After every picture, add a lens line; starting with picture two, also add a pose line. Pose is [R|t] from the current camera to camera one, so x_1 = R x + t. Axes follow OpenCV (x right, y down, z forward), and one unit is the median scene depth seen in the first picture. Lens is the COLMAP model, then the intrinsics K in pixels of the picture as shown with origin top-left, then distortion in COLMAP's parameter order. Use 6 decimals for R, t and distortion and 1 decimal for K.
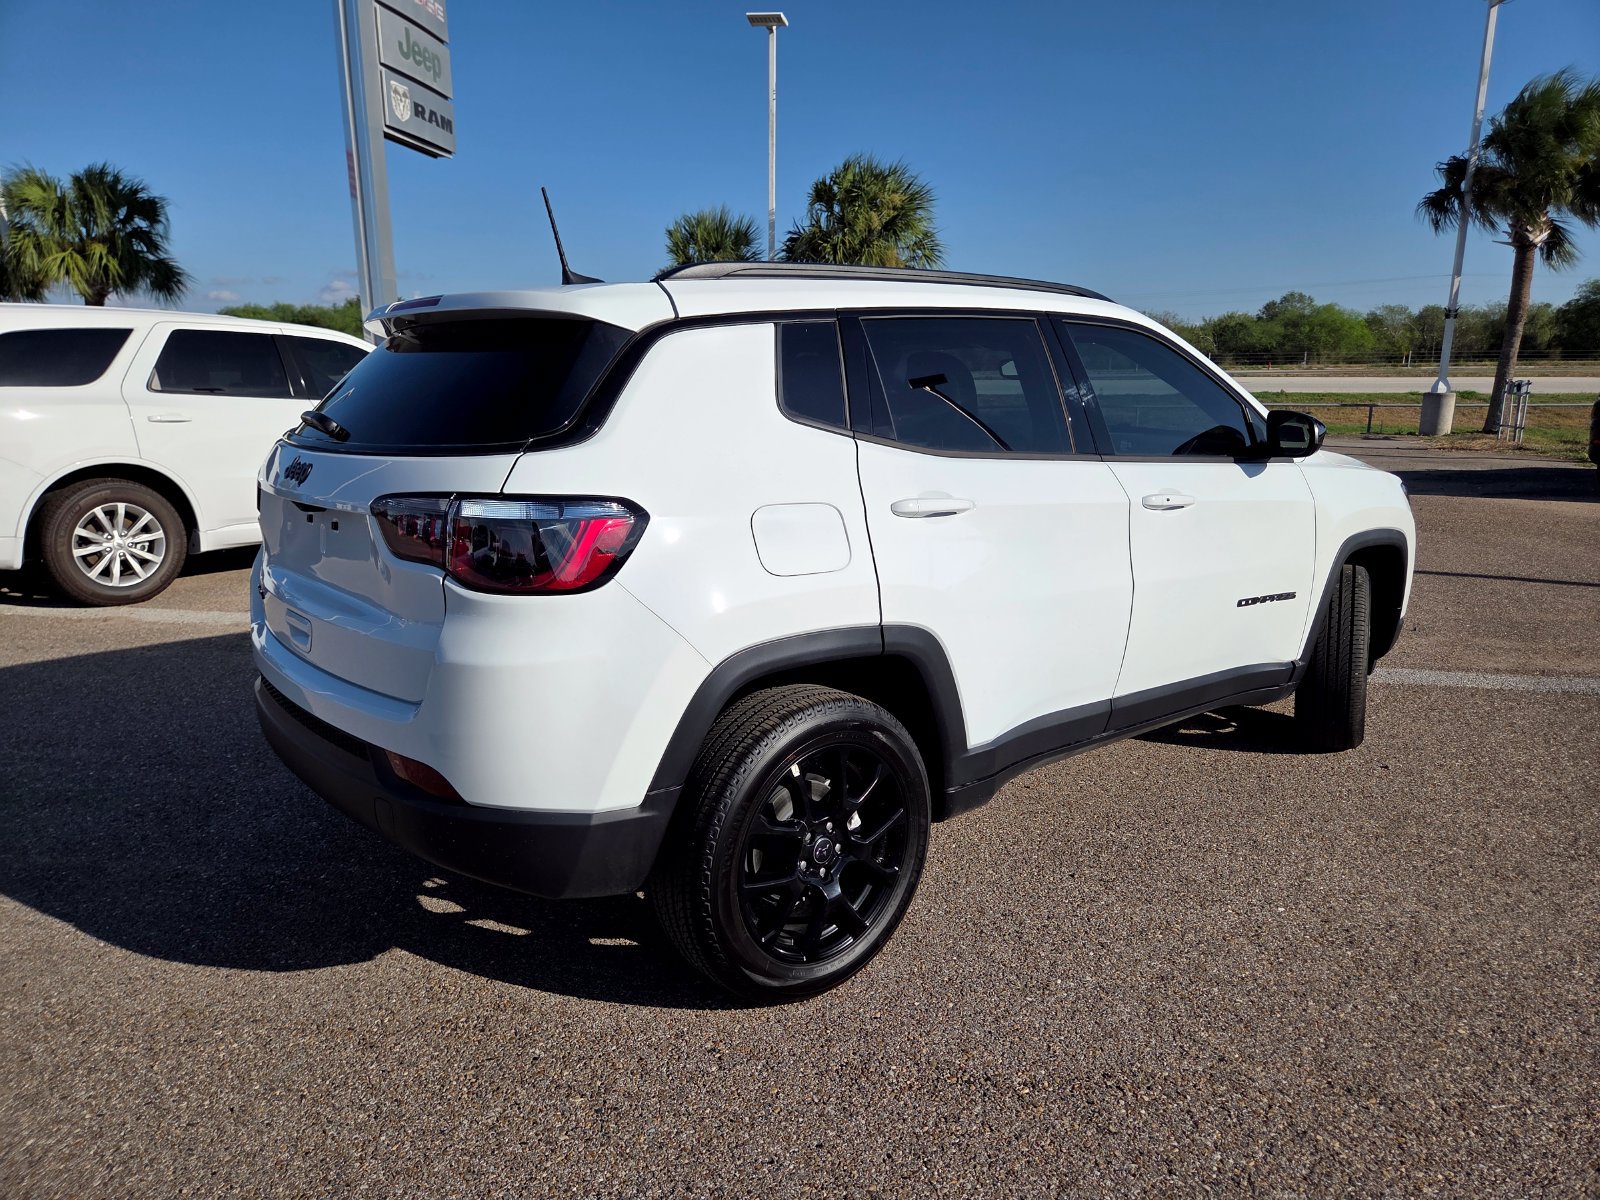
lens RADIAL K [[1170.2, 0, 845.3], [0, 1170.2, 661.5], [0, 0, 1]] dist [0.003254, 0.000501]
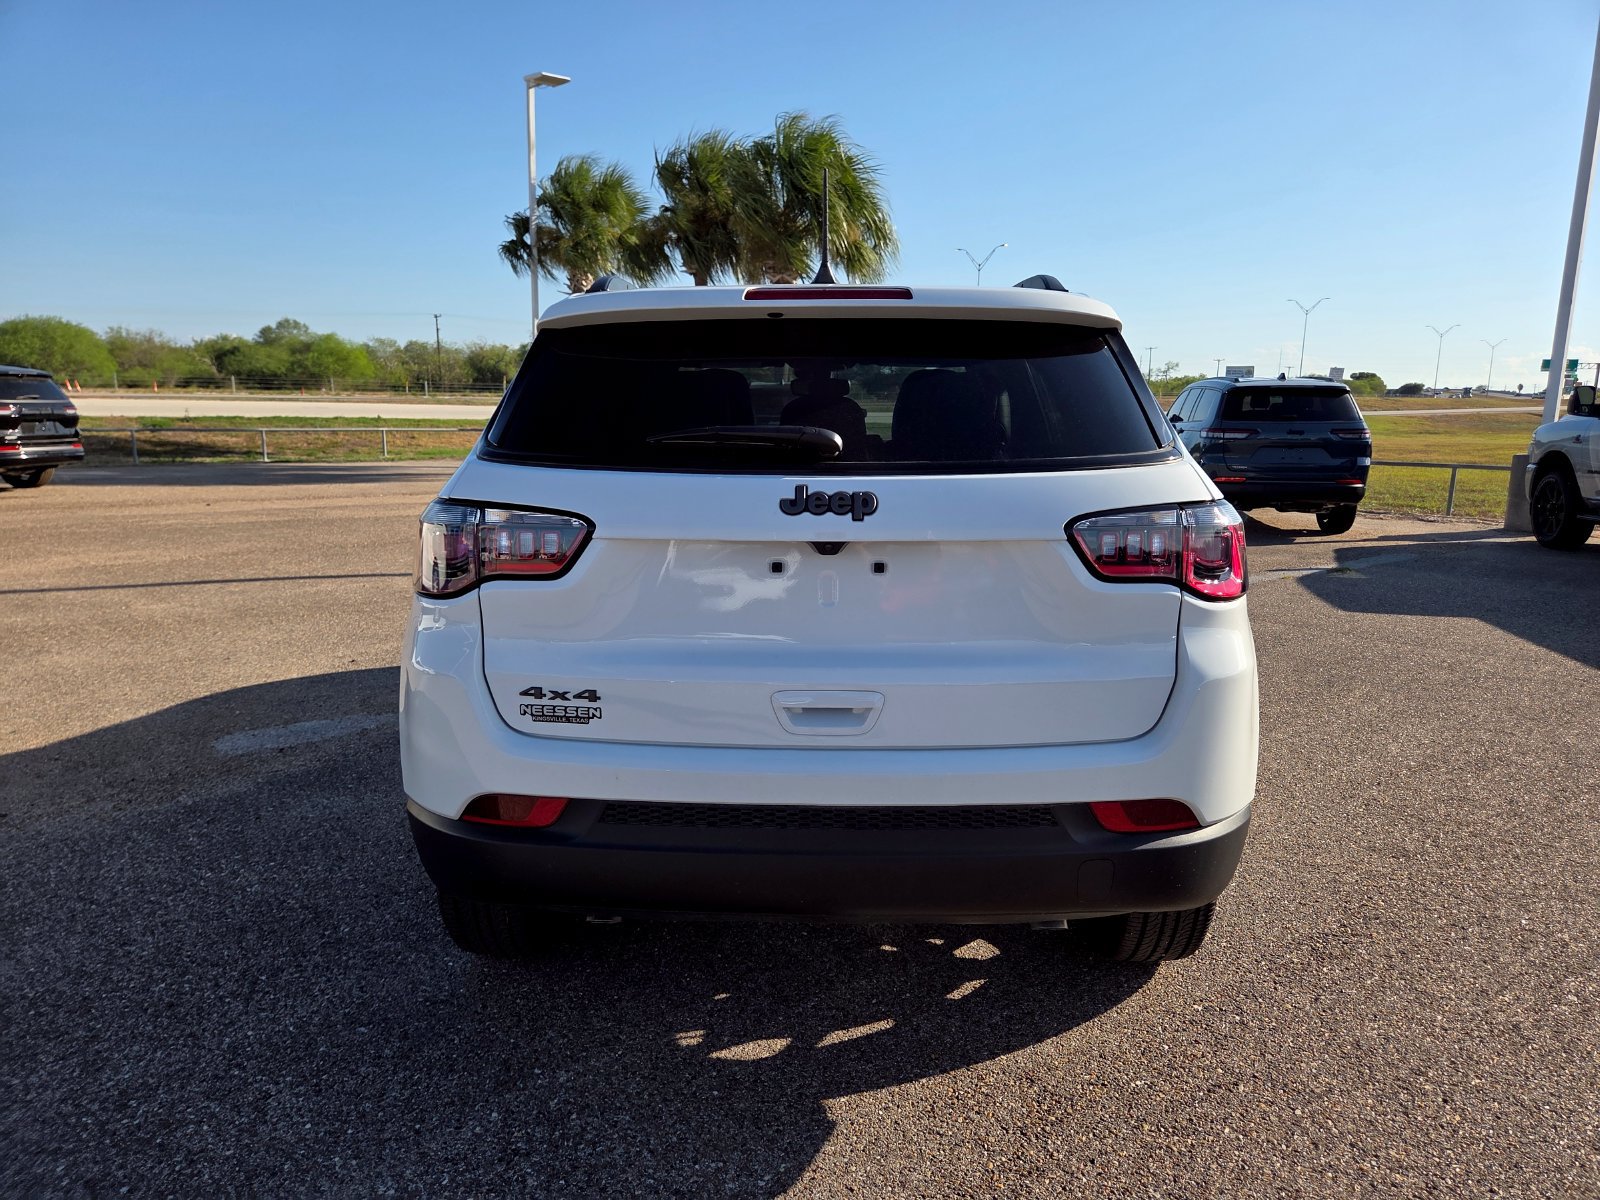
lens RADIAL K [[1128.8, 0, 796.8], [0, 1128.8, 638.2], [0, 0, 1]] dist [0.089792, -0.103546]
pose [[0.634357, -0.147275, 0.758882, -0.213164], [0.176053, 0.983411, 0.043685, -0.022558], [-0.752726, 0.105892, 0.649762, 0.110564]]
